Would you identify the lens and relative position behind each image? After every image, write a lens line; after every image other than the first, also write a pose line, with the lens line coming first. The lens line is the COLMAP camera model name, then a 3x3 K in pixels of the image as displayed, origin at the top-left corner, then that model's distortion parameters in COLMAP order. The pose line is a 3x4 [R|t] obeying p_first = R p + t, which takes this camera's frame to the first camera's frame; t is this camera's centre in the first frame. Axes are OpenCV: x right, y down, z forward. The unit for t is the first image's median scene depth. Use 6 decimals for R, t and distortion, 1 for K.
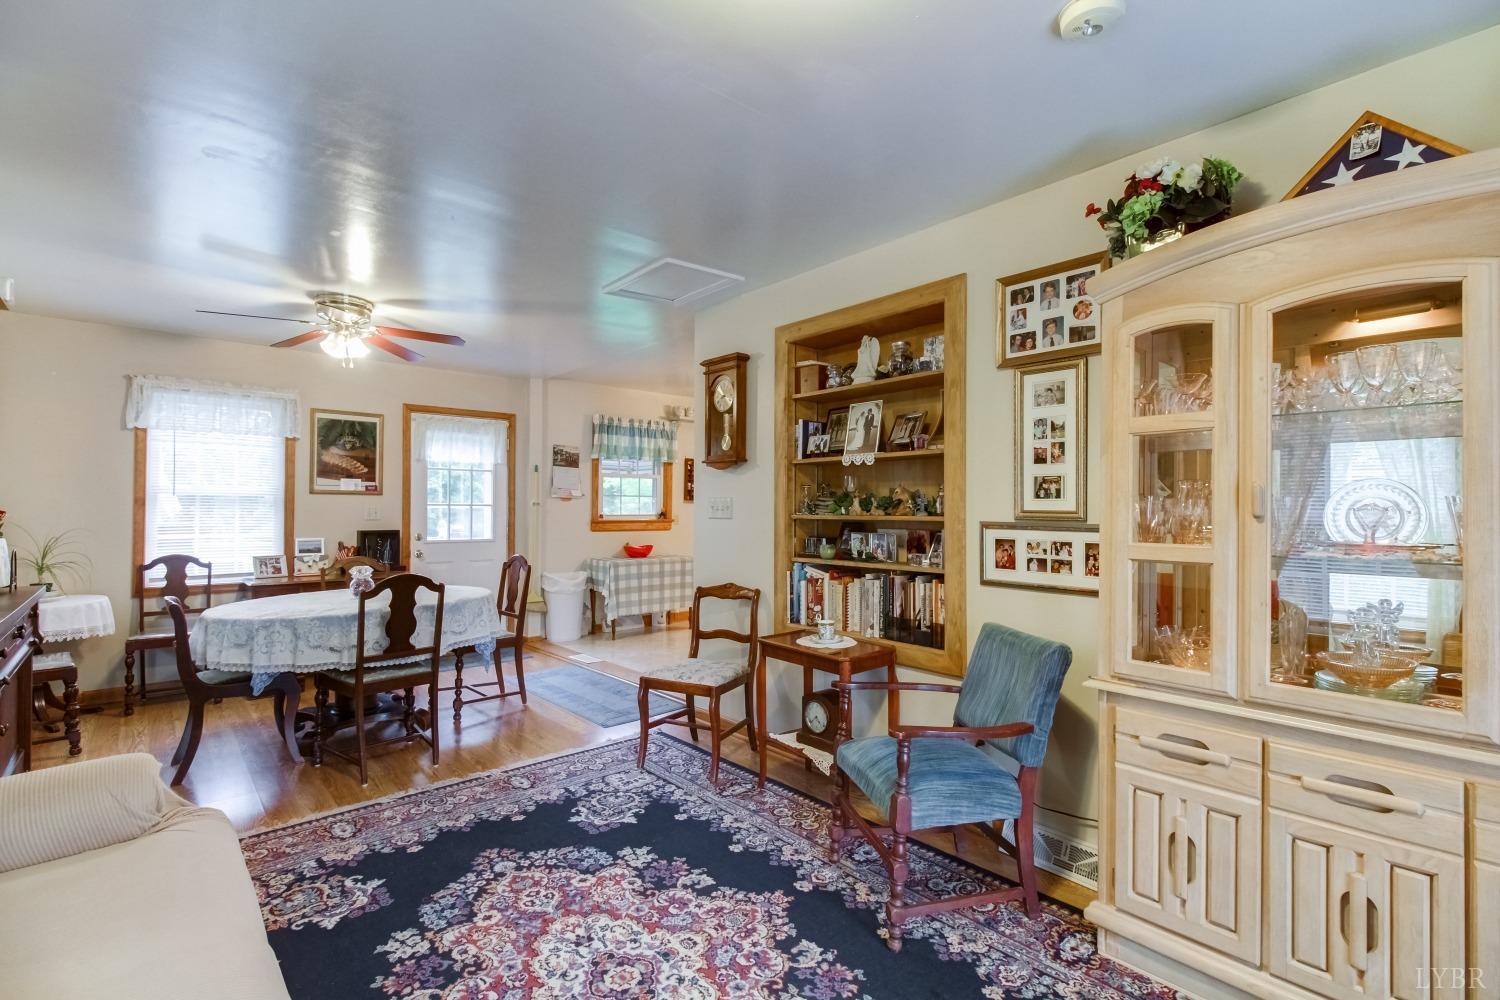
lens RADIAL K [[695.0, 0, 755.9], [0, 695.0, 503.3], [0, 0, 1]] dist [0.012902, -0.002041]
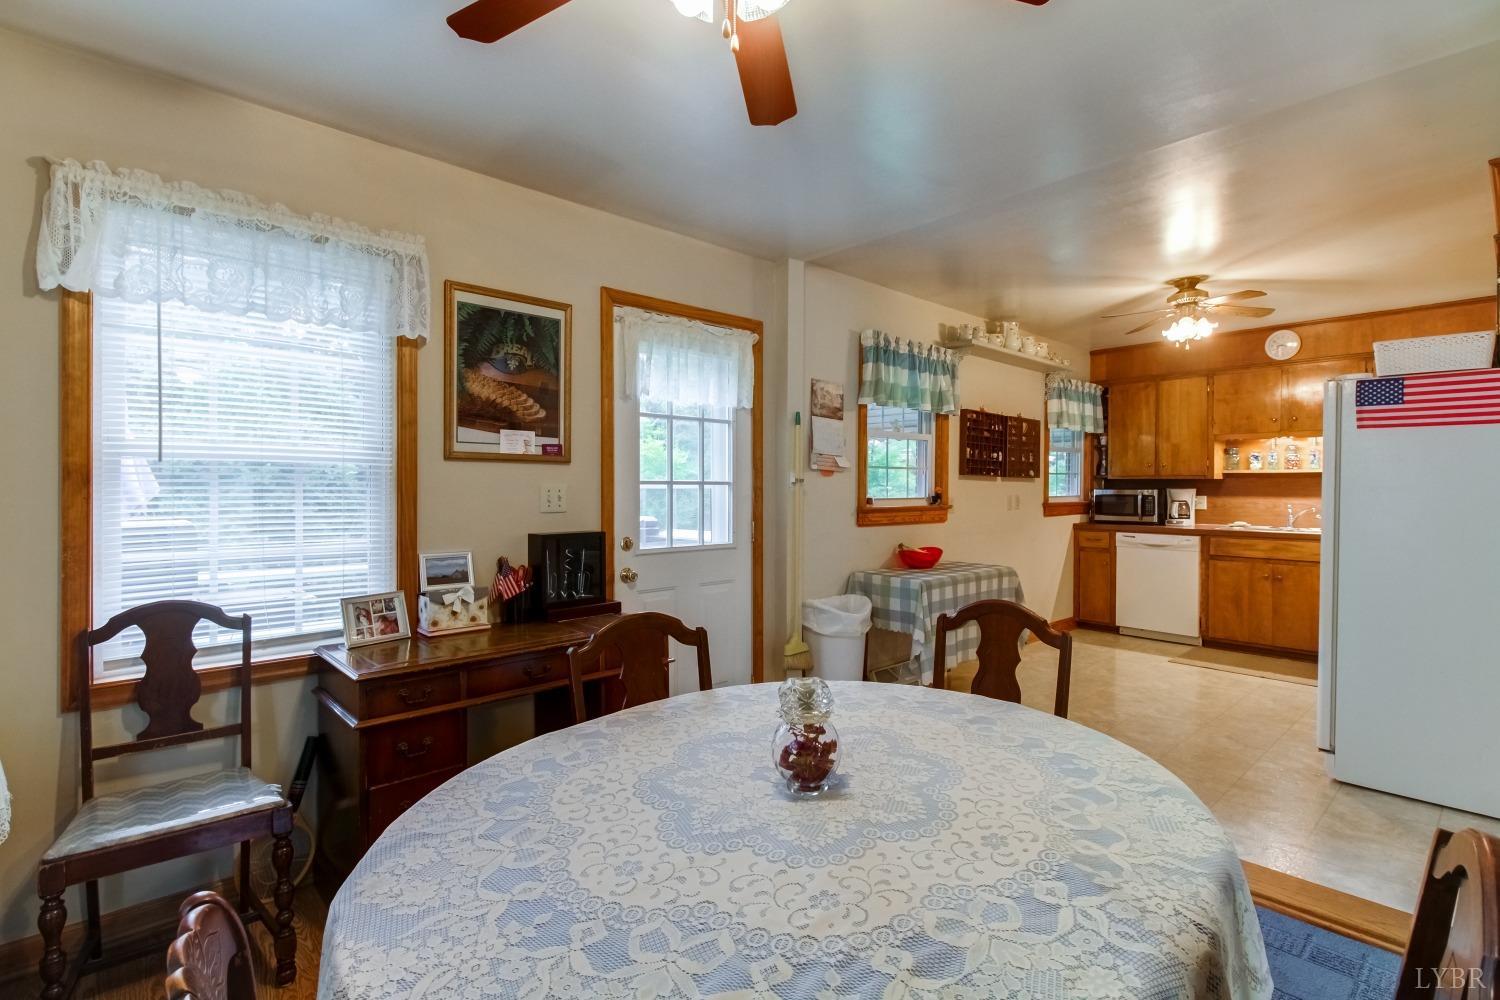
lens RADIAL K [[695.0, 0, 748.9], [0, 695.0, 491.8], [0, 0, 1]] dist [0.012902, -0.002041]
pose [[0.999939, -0.008585, 0.006928, -0.336253], [0.008530, 0.999932, 0.007954, 0.004898], [-0.006995, -0.007895, 0.999944, 0.403222]]
